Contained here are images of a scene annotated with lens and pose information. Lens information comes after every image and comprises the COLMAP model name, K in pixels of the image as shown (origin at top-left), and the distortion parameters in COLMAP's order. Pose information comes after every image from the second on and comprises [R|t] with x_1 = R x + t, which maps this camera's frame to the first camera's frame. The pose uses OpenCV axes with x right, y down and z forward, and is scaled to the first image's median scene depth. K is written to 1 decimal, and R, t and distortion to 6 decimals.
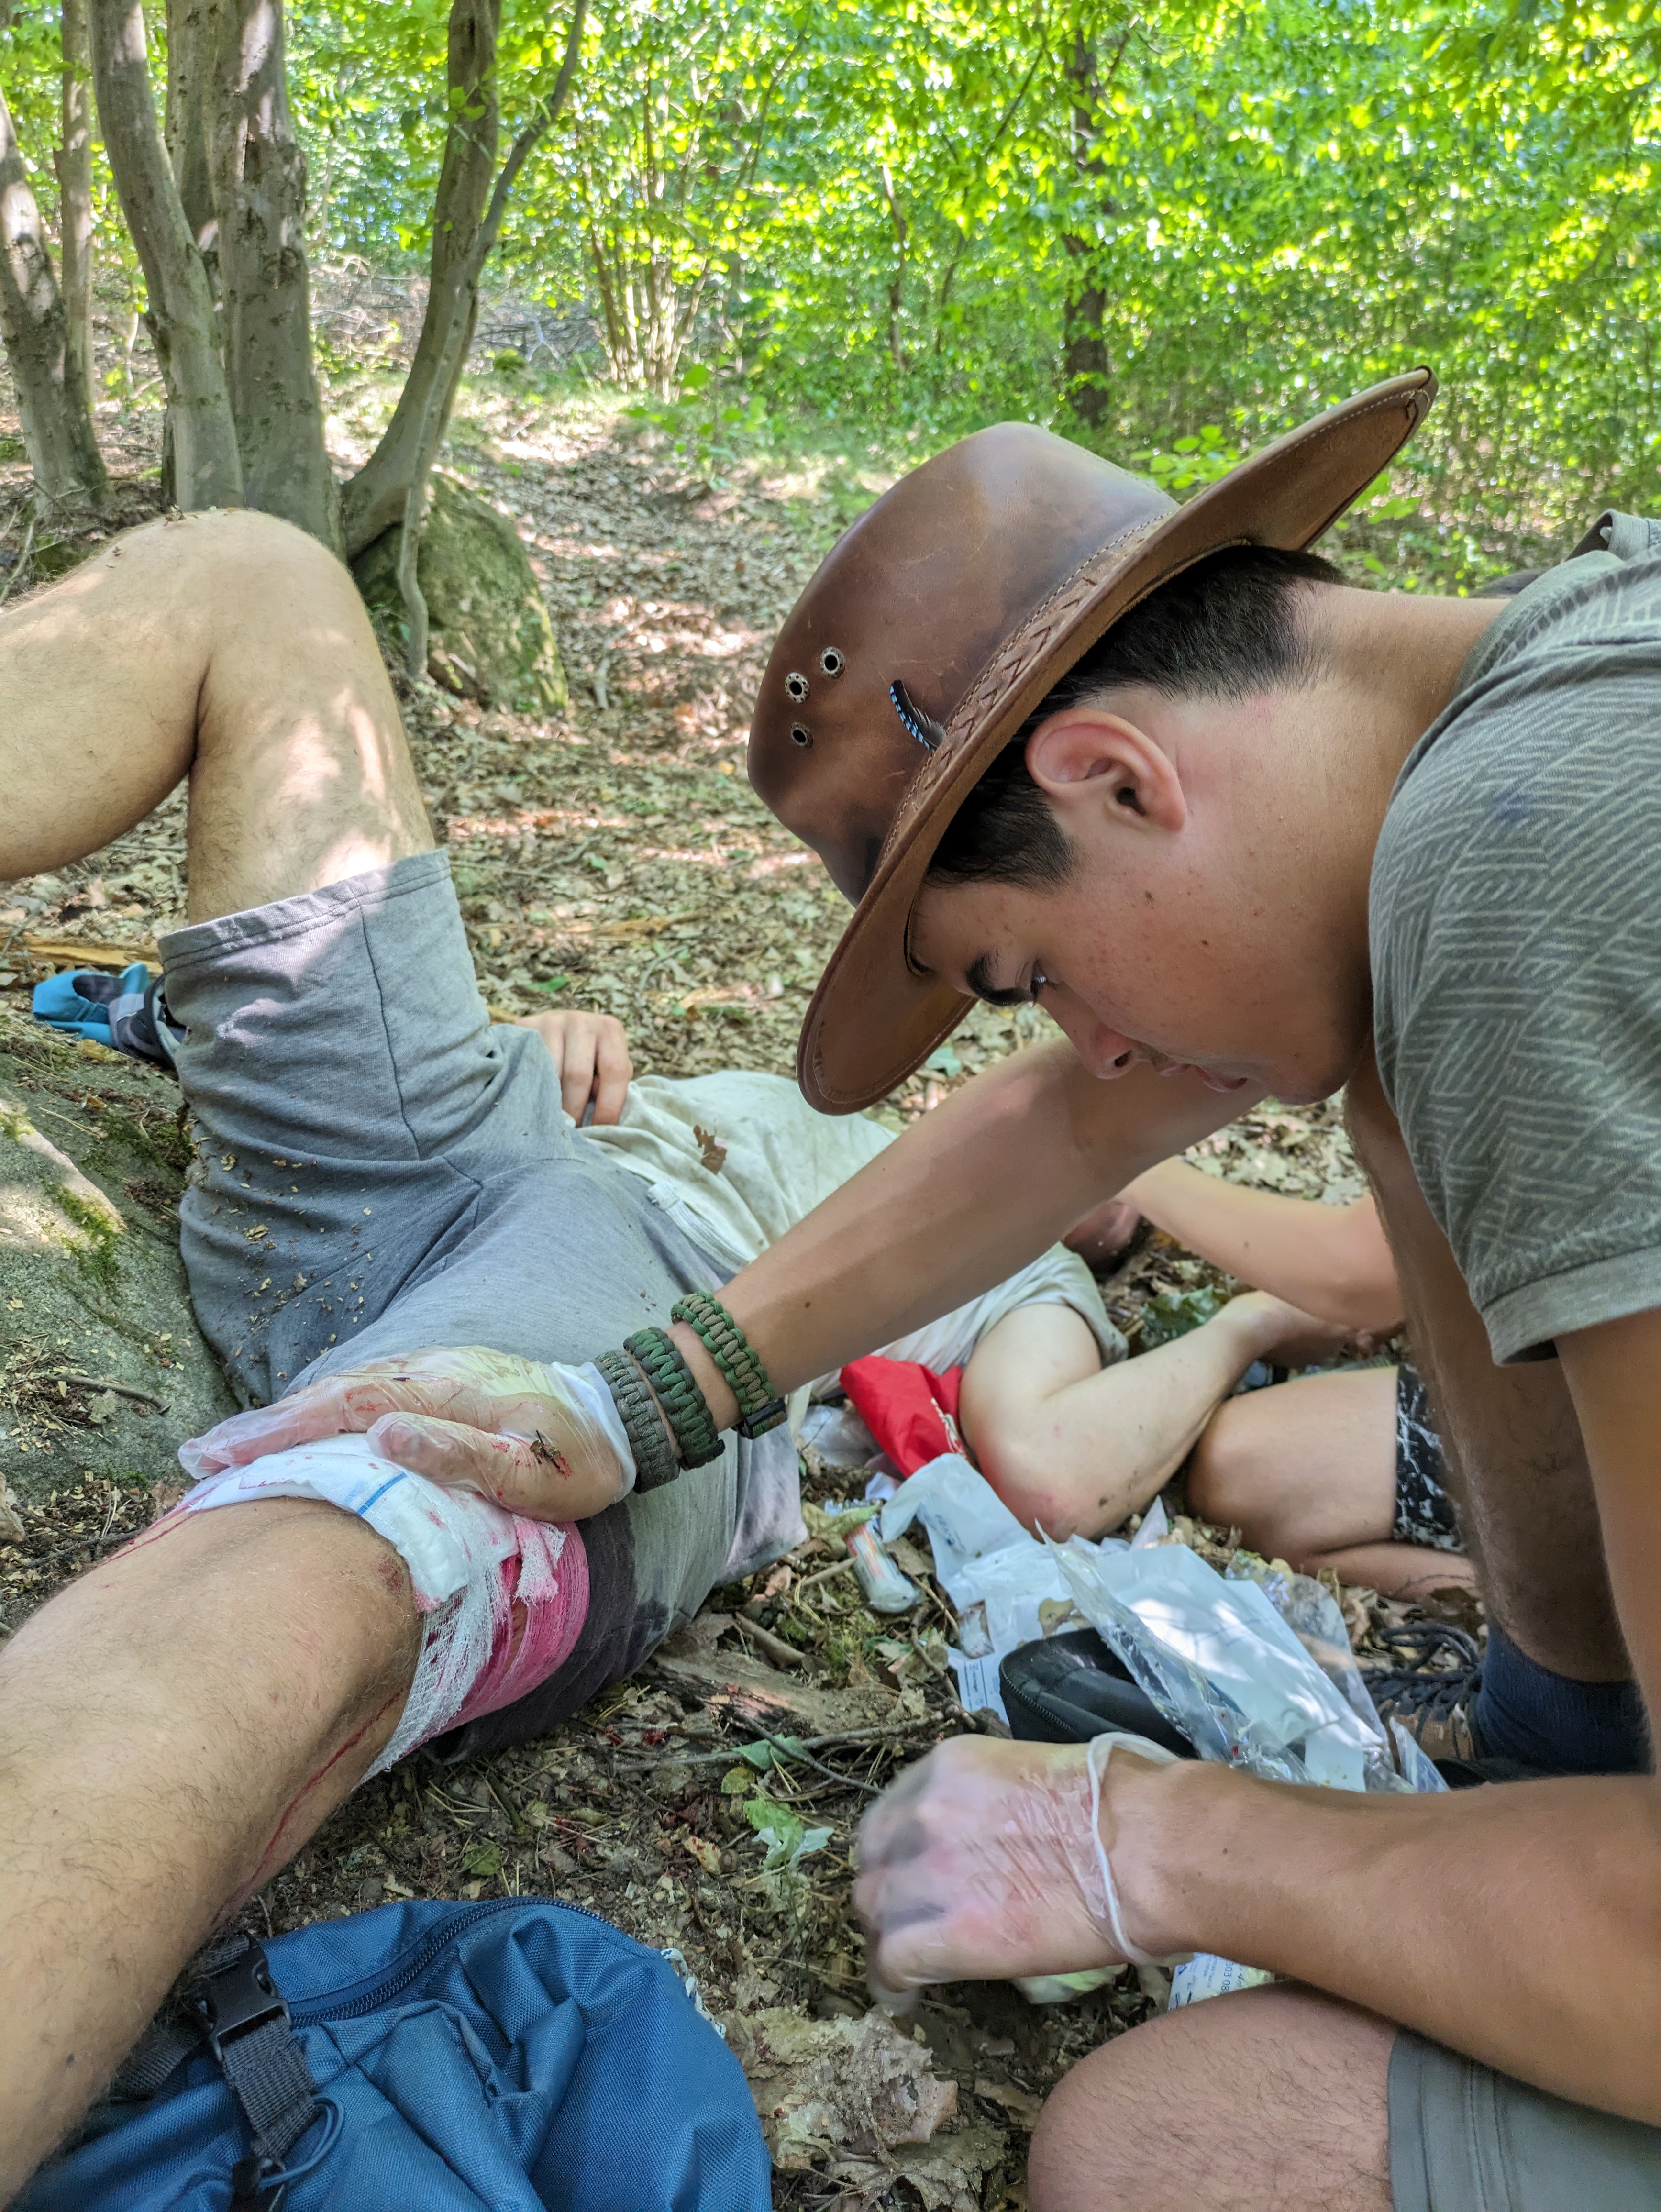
lens RADIAL K [[1635.2, 0, 845.1], [0, 1635.2, 1111.2], [0, 0, 1]] dist [0.041379, -0.028516]
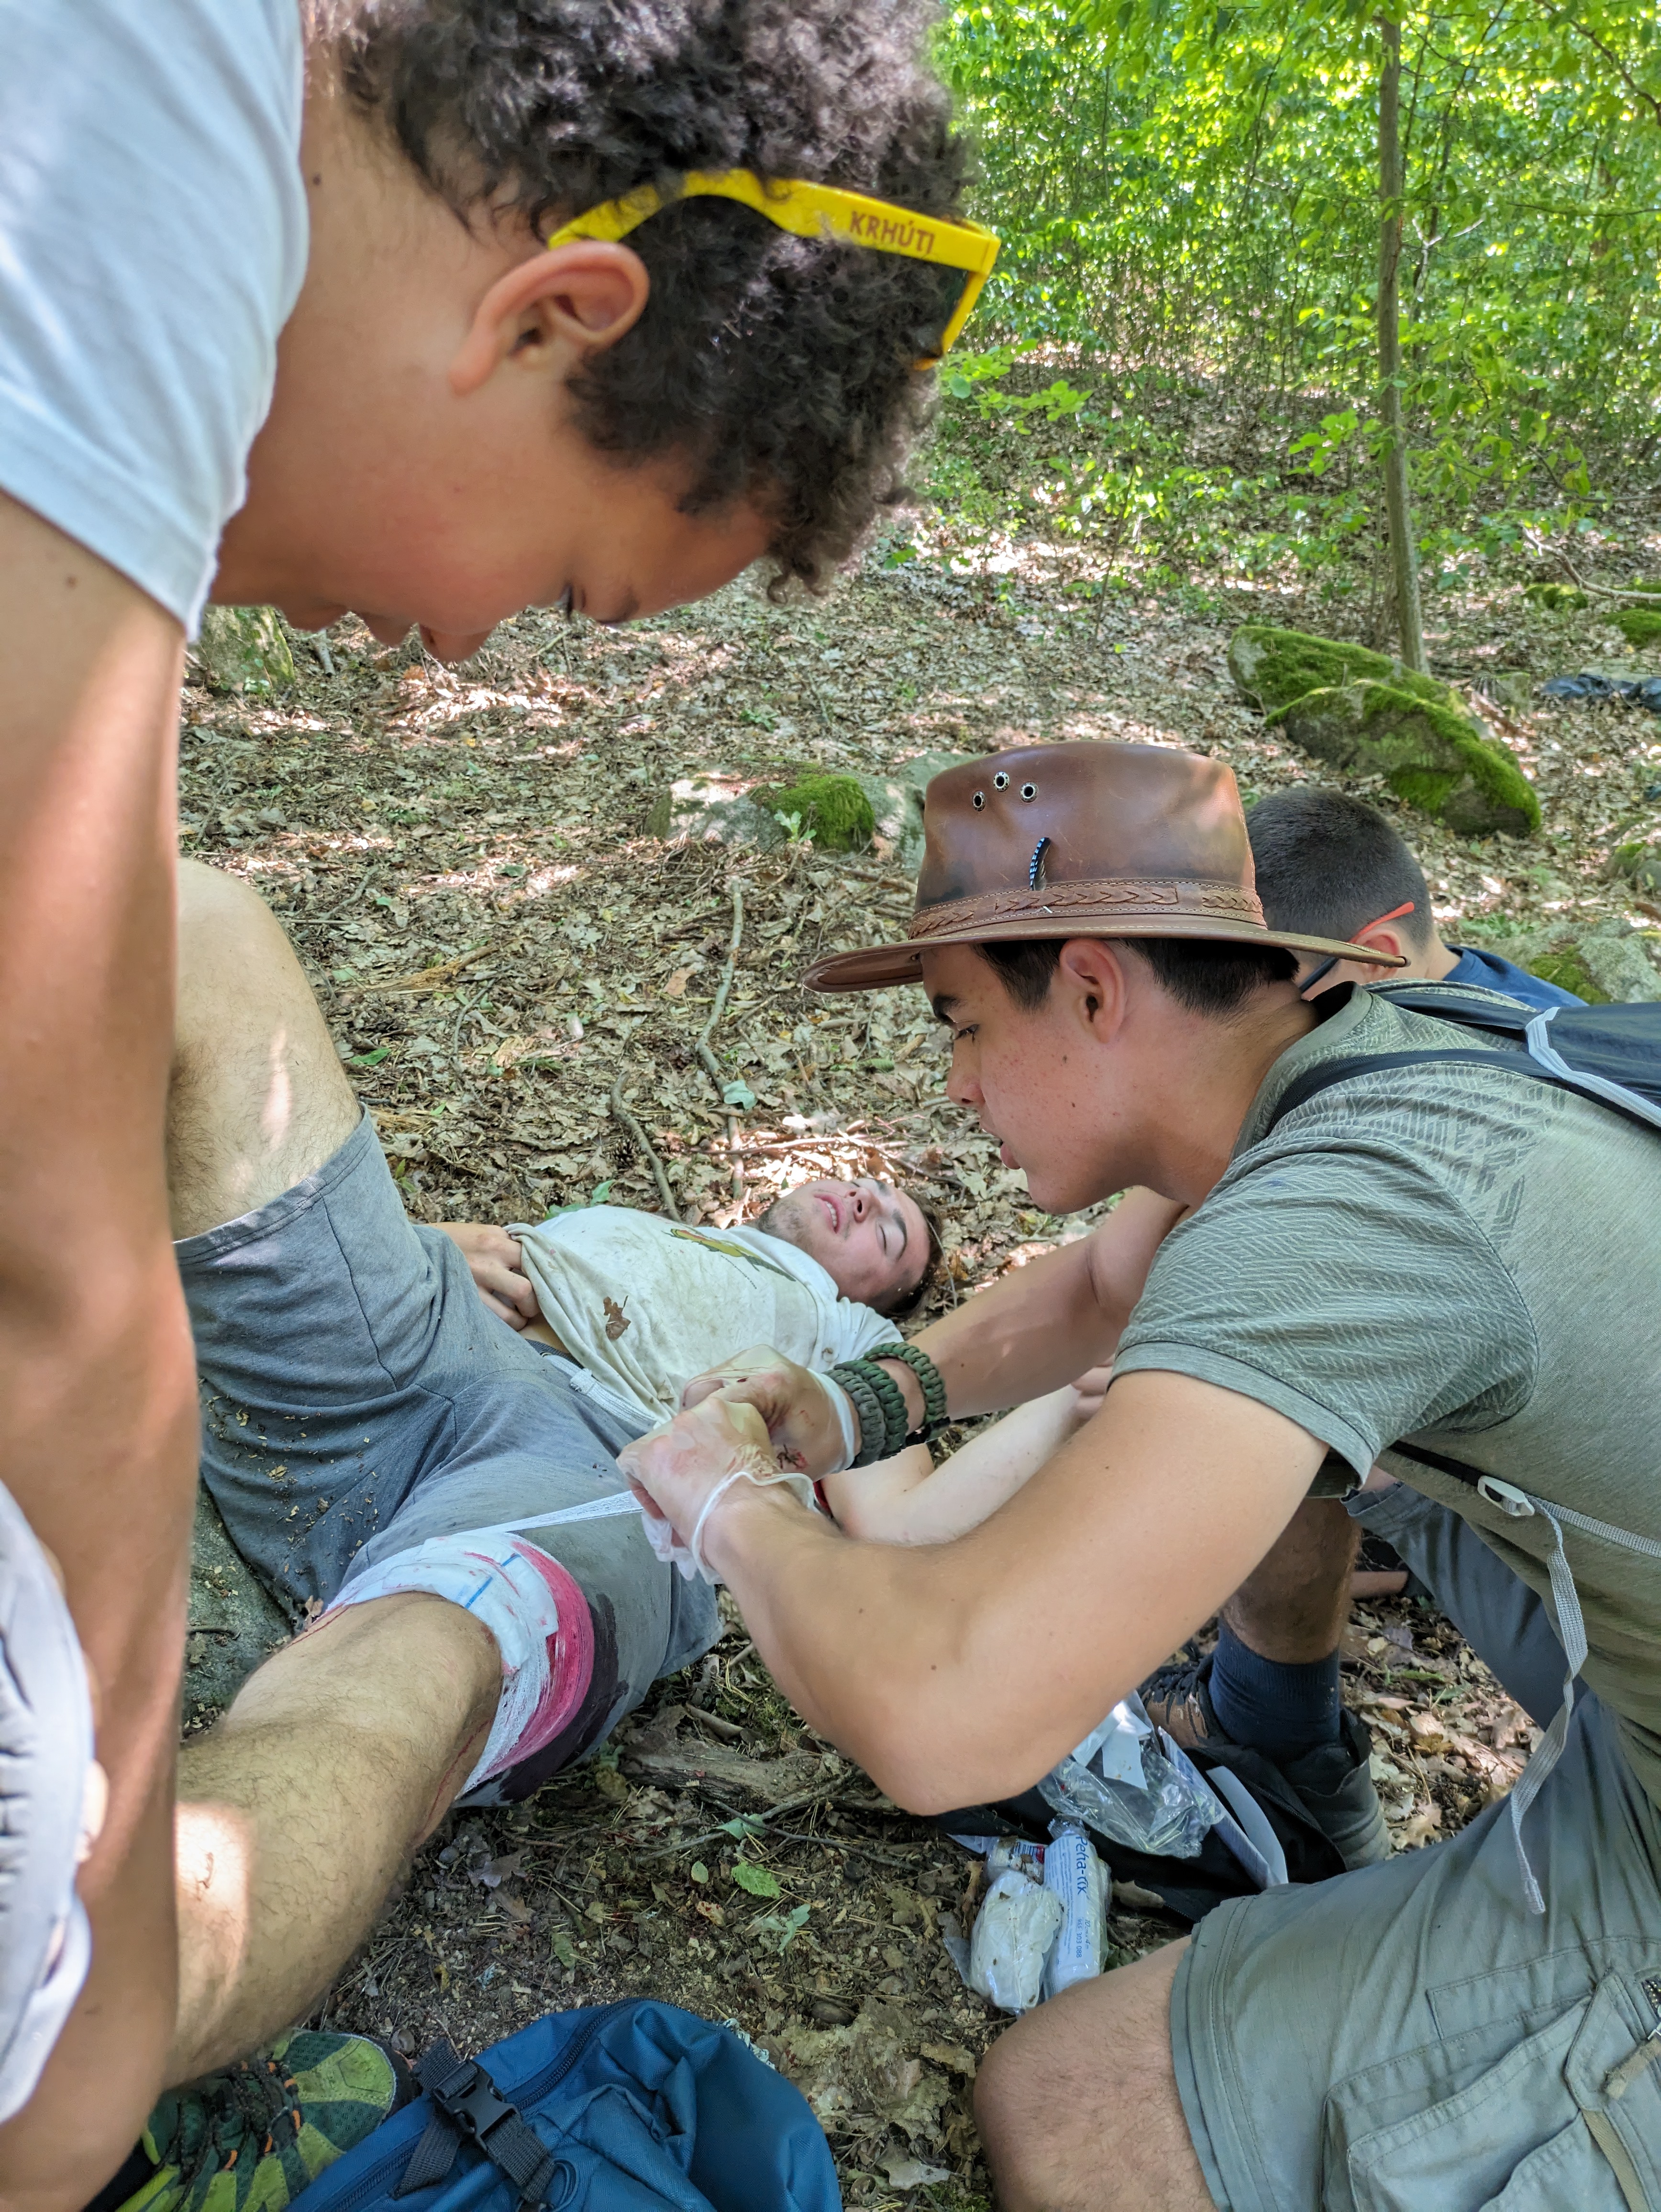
lens RADIAL K [[1635.2, 0, 830.9], [0, 1635.2, 1100.6], [0, 0, 1]] dist [0.041379, -0.028516]
pose [[0.984085, -0.103505, 0.144441, -0.038480], [0.089330, 0.990827, 0.101404, -0.126498], [-0.153612, -0.086887, 0.984304, -0.120424]]
